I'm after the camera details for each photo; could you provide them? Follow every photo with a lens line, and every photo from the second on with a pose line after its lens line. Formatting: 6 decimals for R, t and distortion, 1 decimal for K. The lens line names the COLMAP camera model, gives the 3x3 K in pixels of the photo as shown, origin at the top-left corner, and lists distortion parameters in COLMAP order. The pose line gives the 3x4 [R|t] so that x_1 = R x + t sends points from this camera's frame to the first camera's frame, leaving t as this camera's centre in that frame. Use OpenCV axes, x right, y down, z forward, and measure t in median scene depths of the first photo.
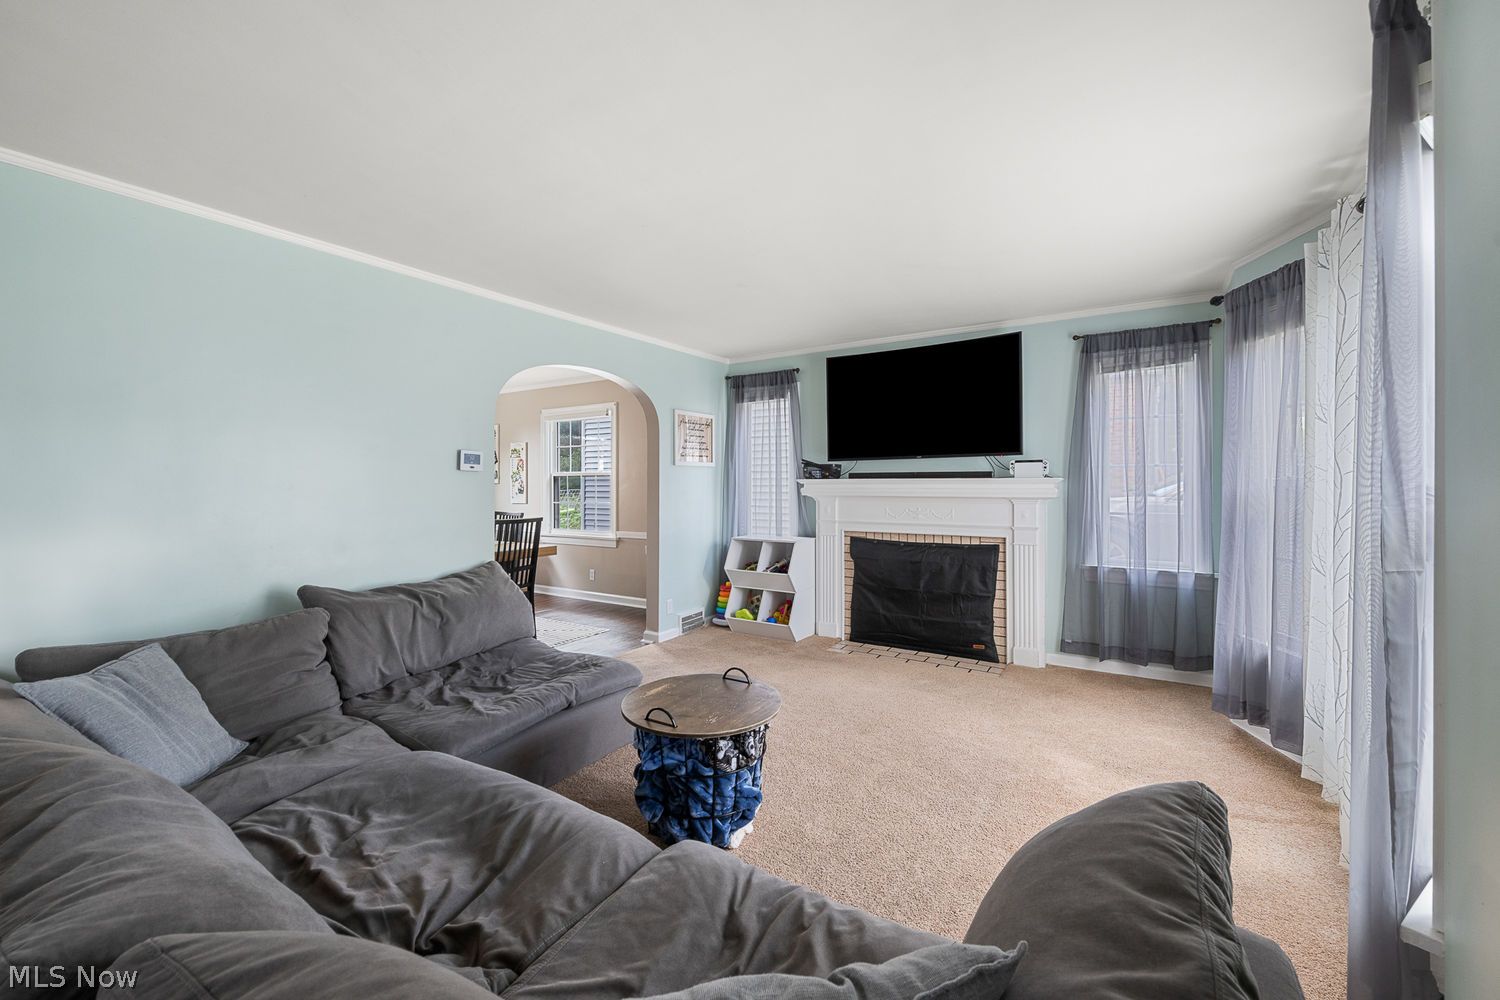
lens RADIAL K [[619.0, 0, 743.9], [0, 619.0, 492.4], [0, 0, 1]] dist [-0.001084, -0.000231]
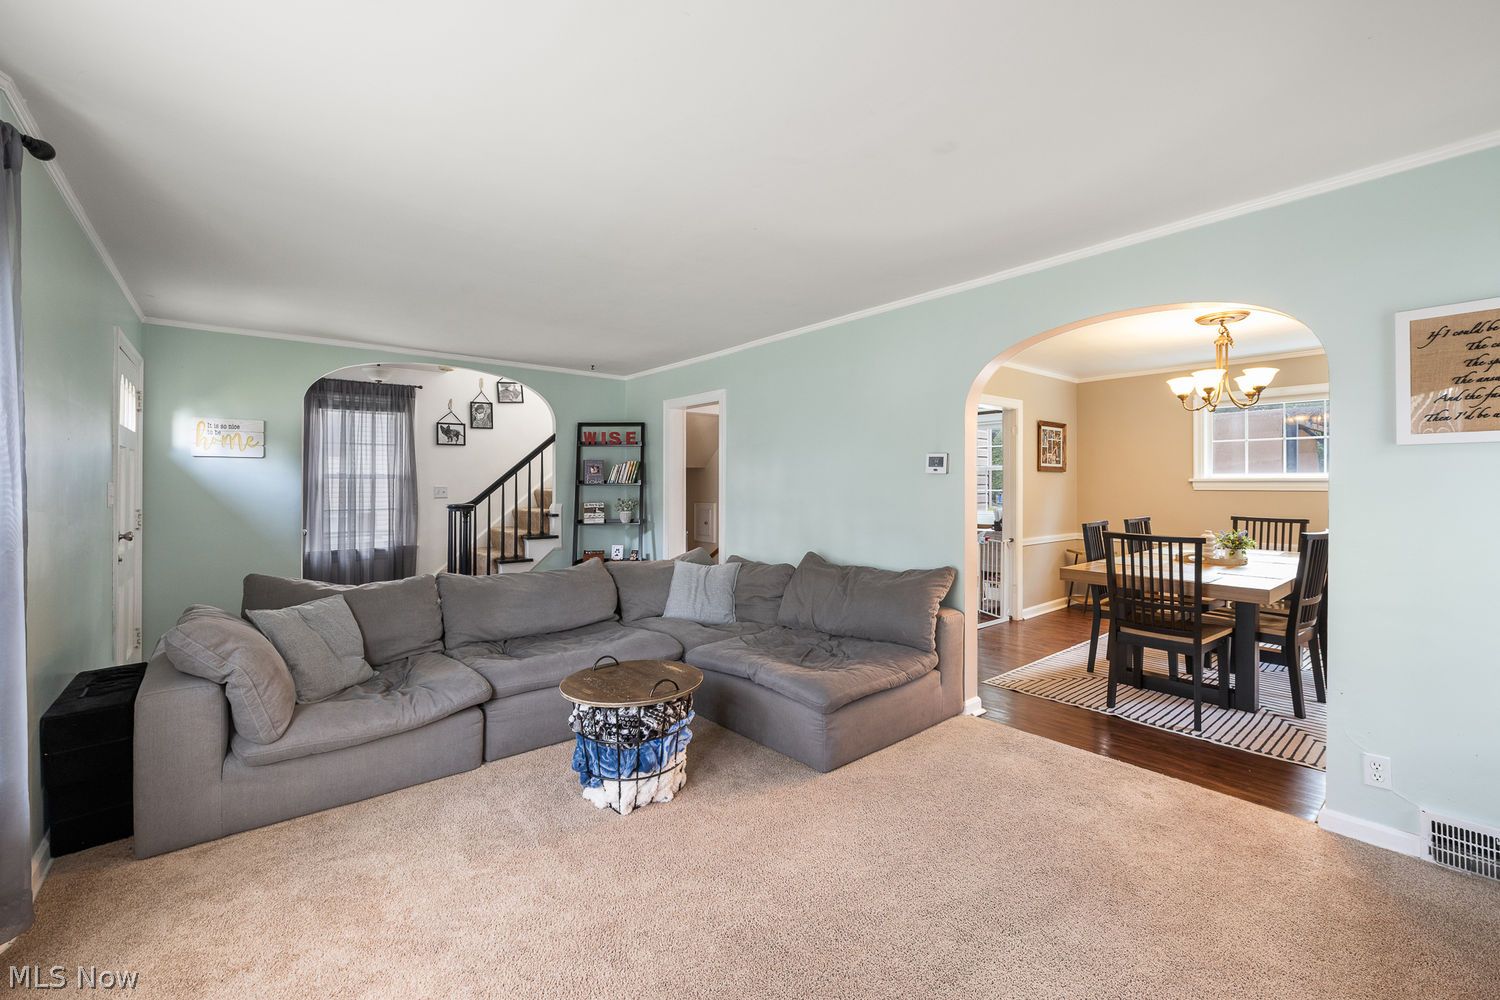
lens RADIAL K [[619.0, 0, 743.9], [0, 619.0, 492.4], [0, 0, 1]] dist [-0.001084, -0.000231]
pose [[-0.328703, 0.004287, -0.944424, 0.608224], [-0.012417, 0.999884, 0.008861, -0.009102], [0.944352, 0.014640, -0.328612, 1.025944]]
